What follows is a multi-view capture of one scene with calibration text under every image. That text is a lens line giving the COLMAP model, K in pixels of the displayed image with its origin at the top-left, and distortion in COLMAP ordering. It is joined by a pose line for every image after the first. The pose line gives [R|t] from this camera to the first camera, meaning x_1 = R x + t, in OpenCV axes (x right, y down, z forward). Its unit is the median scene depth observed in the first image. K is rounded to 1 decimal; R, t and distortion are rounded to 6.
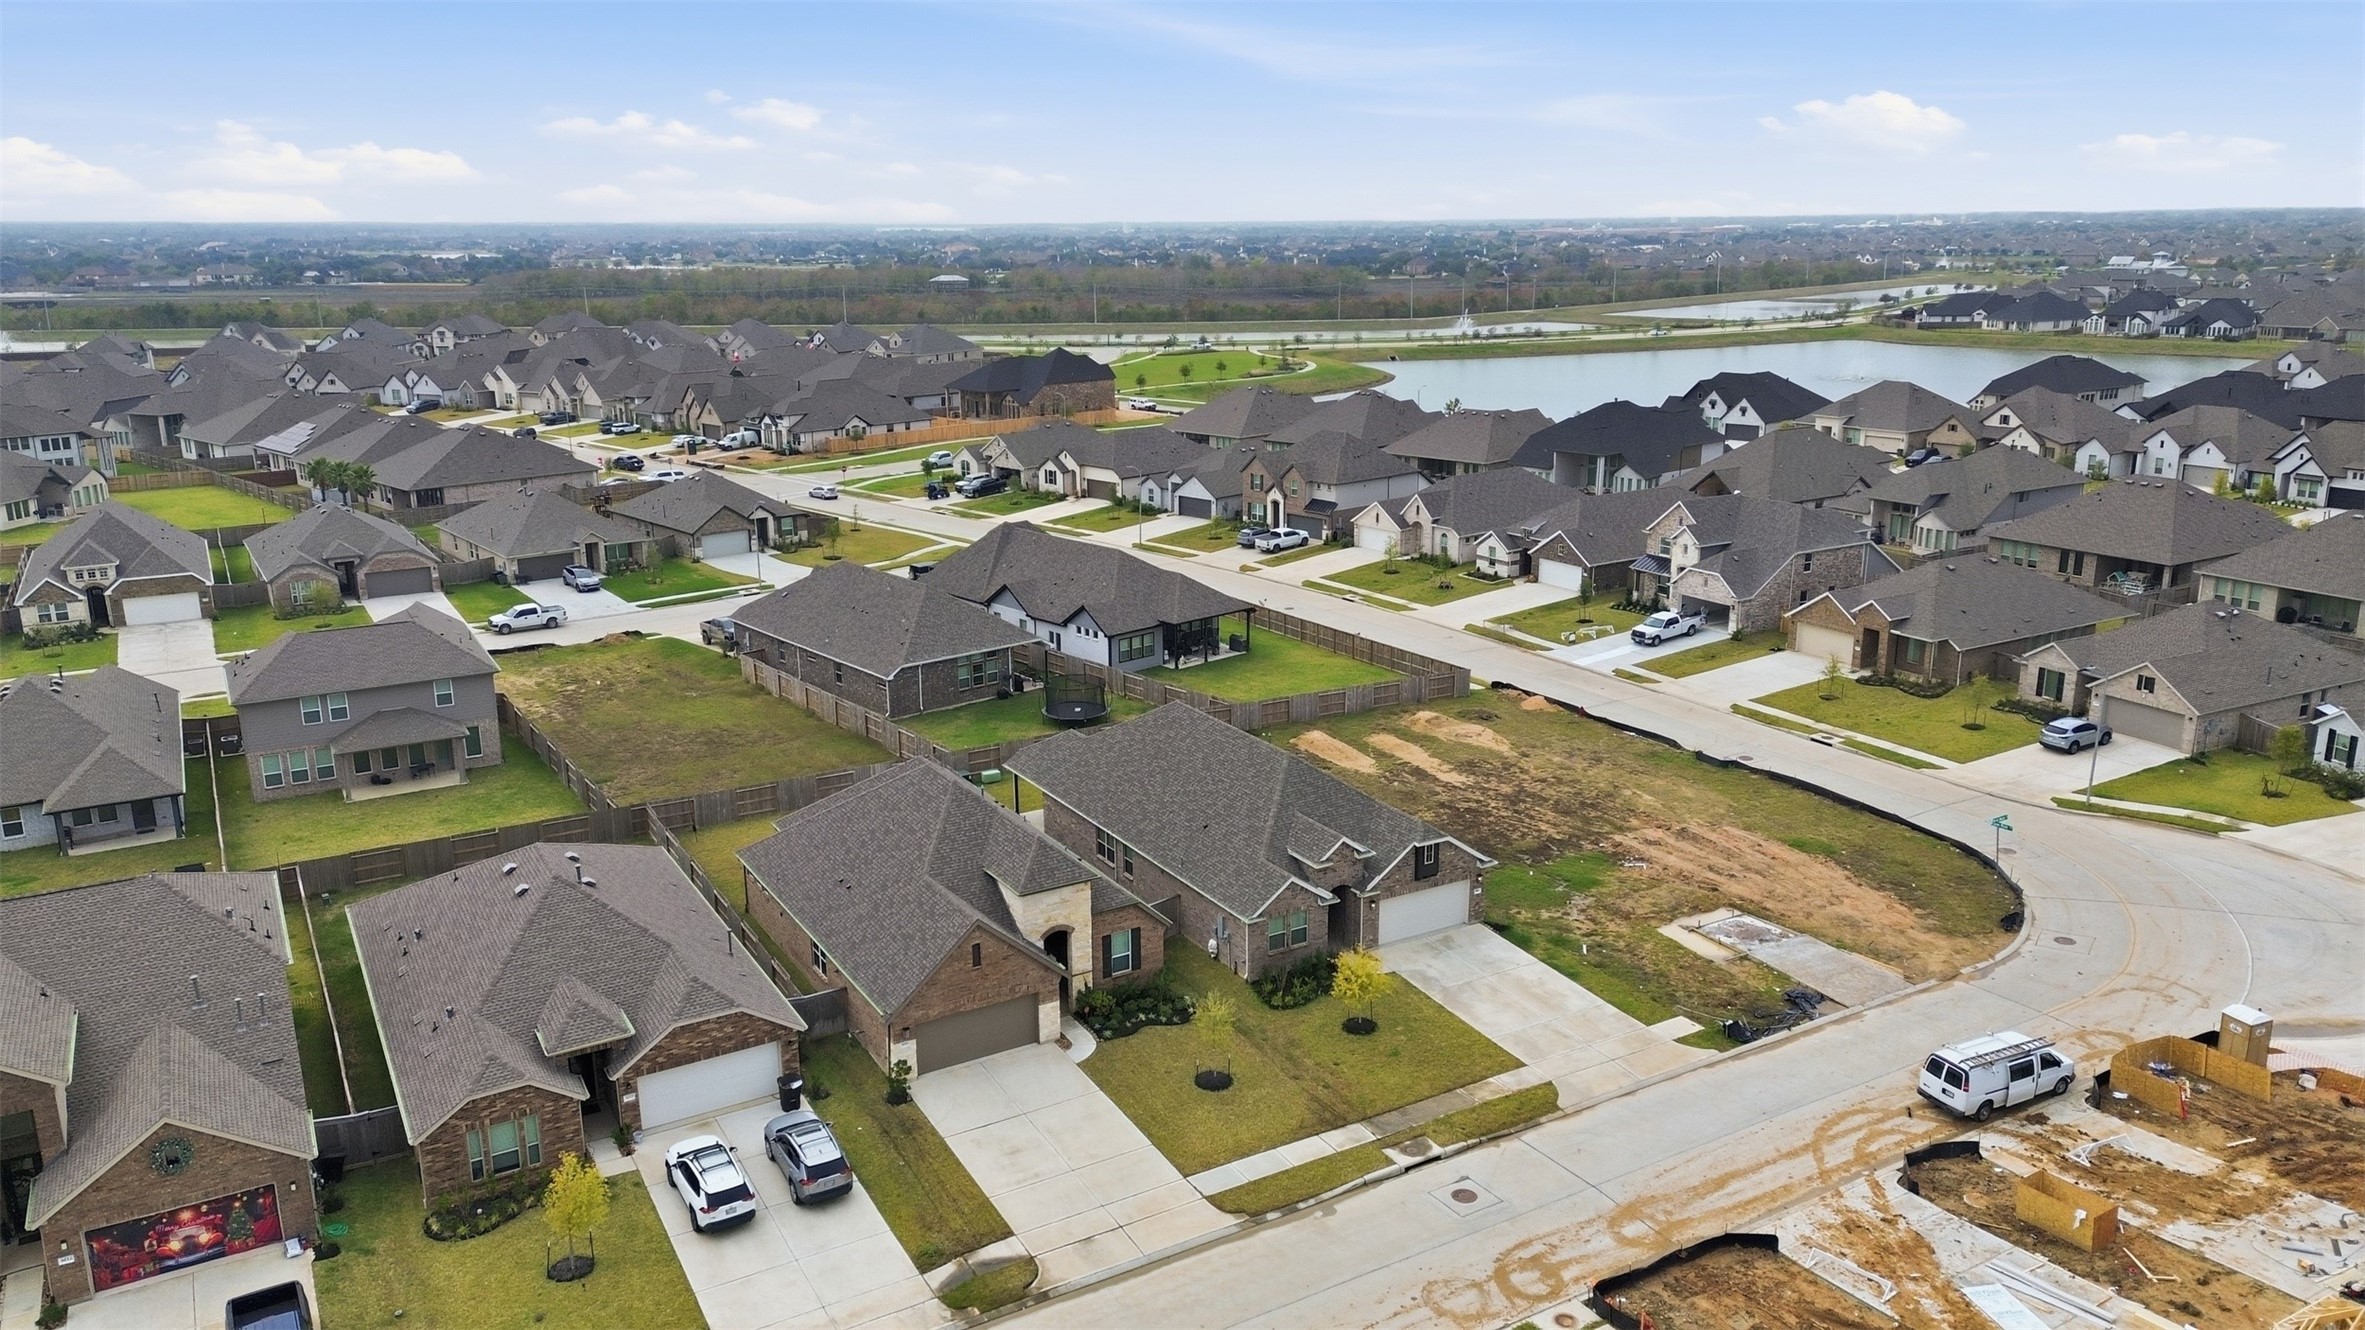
lens RADIAL K [[1680.8, 0, 1182.5], [0, 1680.8, 665.0], [0, 0, 1]] dist [0.002303, -0.001237]
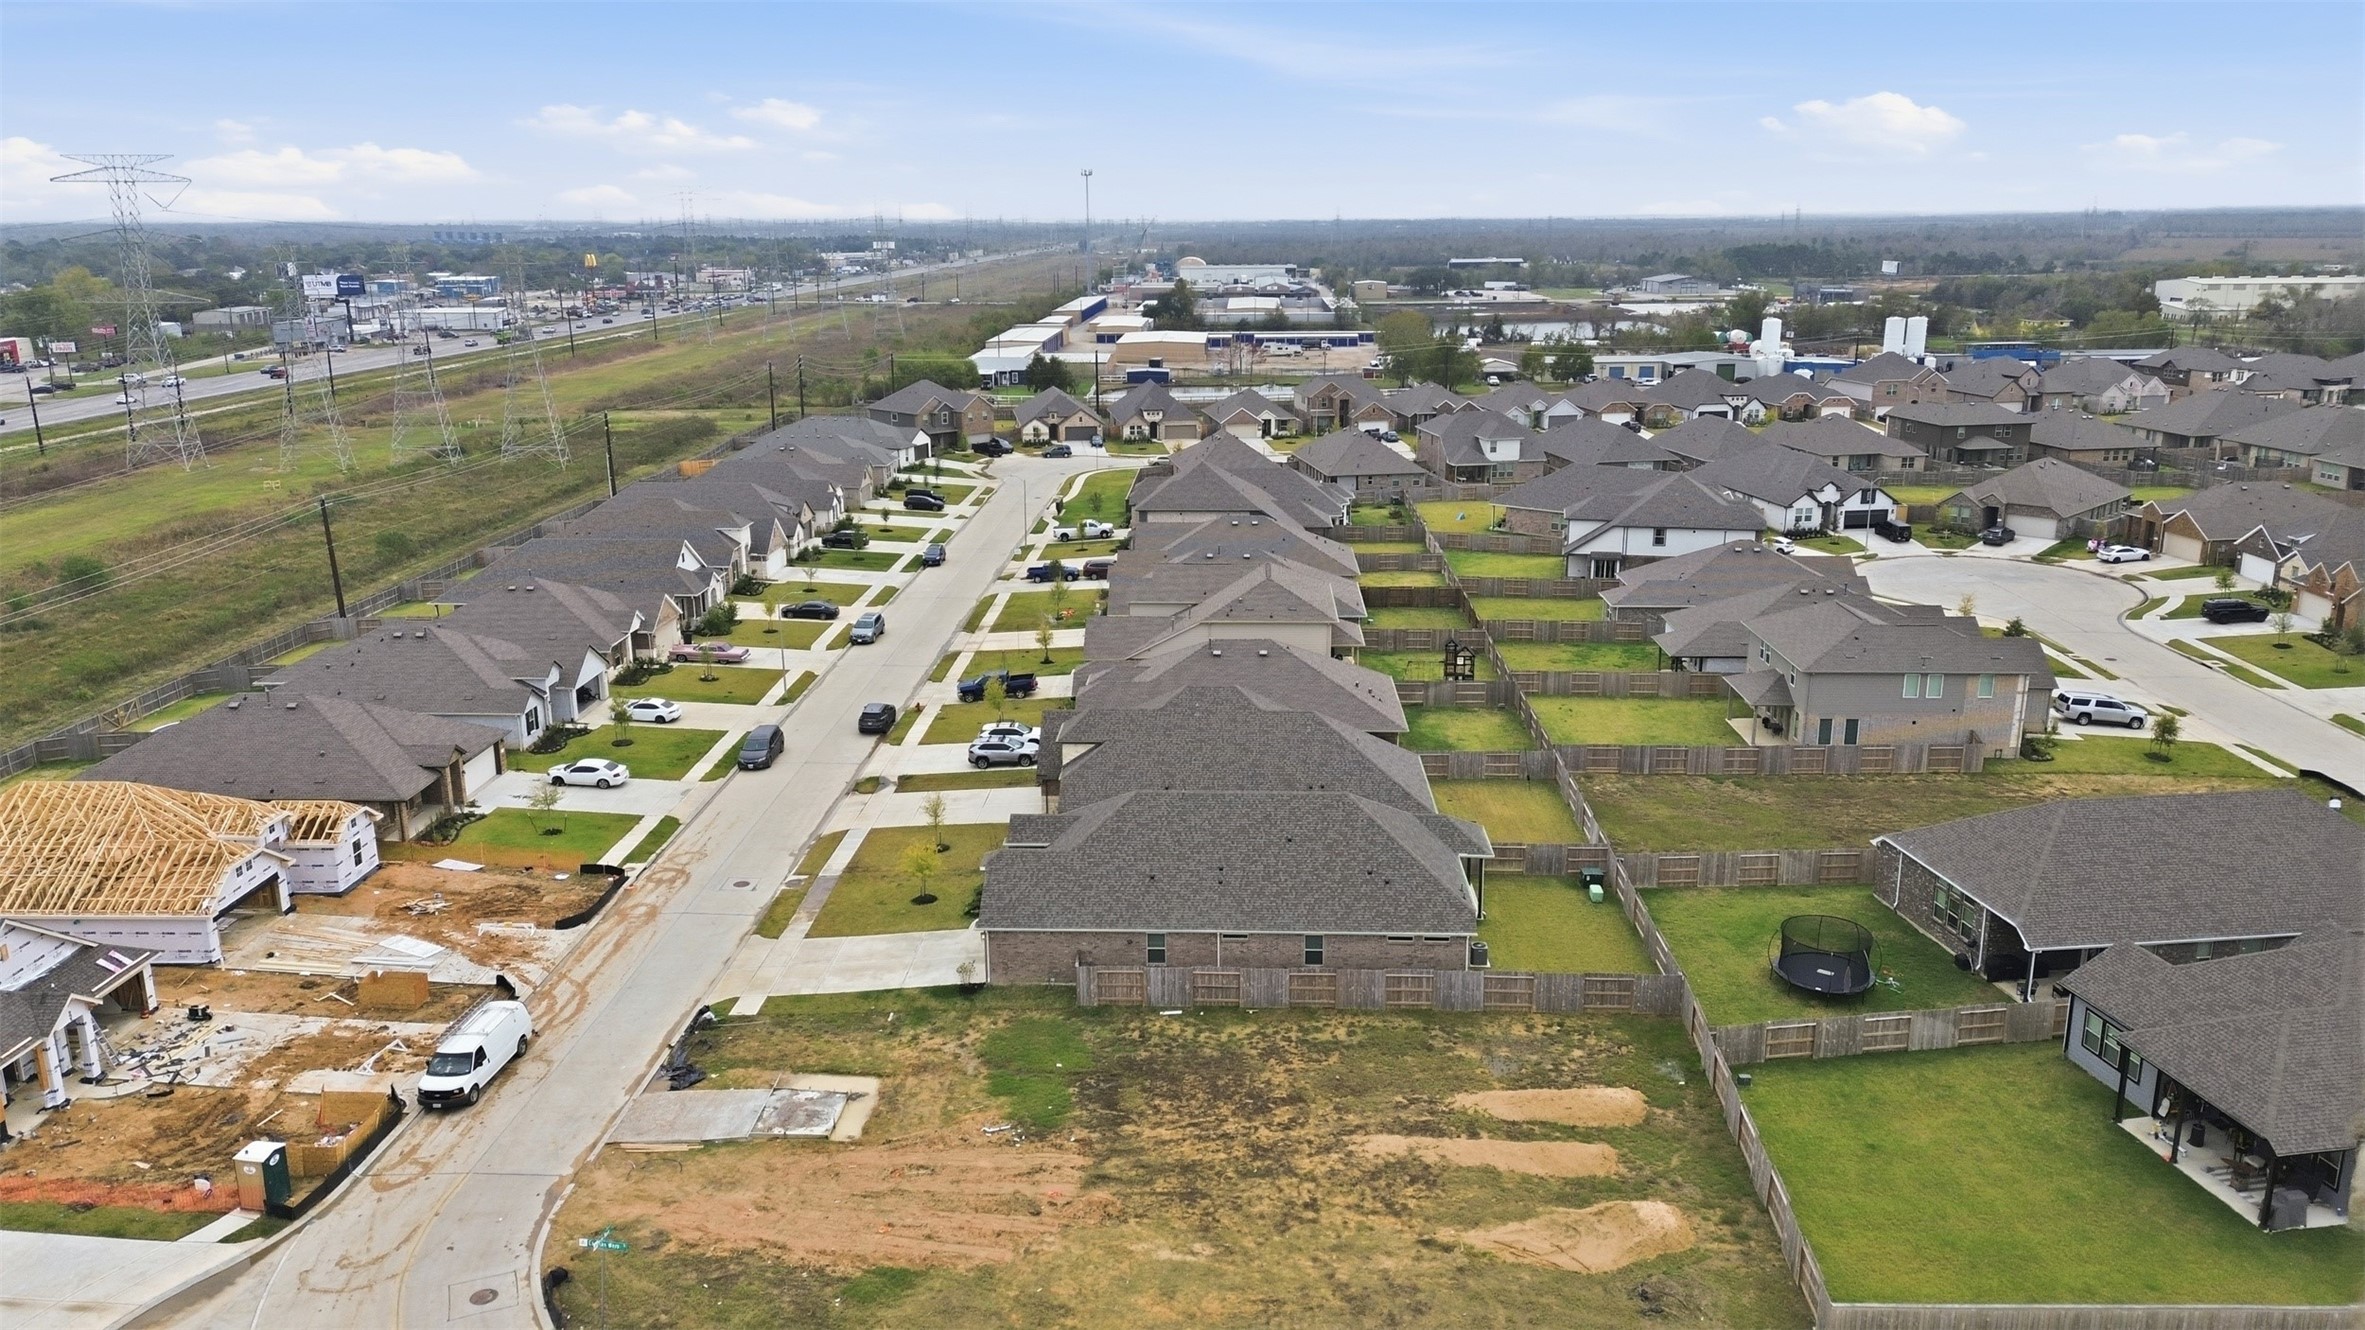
lens RADIAL K [[1680.8, 0, 1182.5], [0, 1680.8, 665.0], [0, 0, 1]] dist [0.002303, -0.001237]
pose [[-0.541751, 0.227536, -0.809156, 0.991620], [-0.208600, 0.896151, 0.391662, -0.492065], [0.814243, 0.380973, -0.438027, 1.631951]]
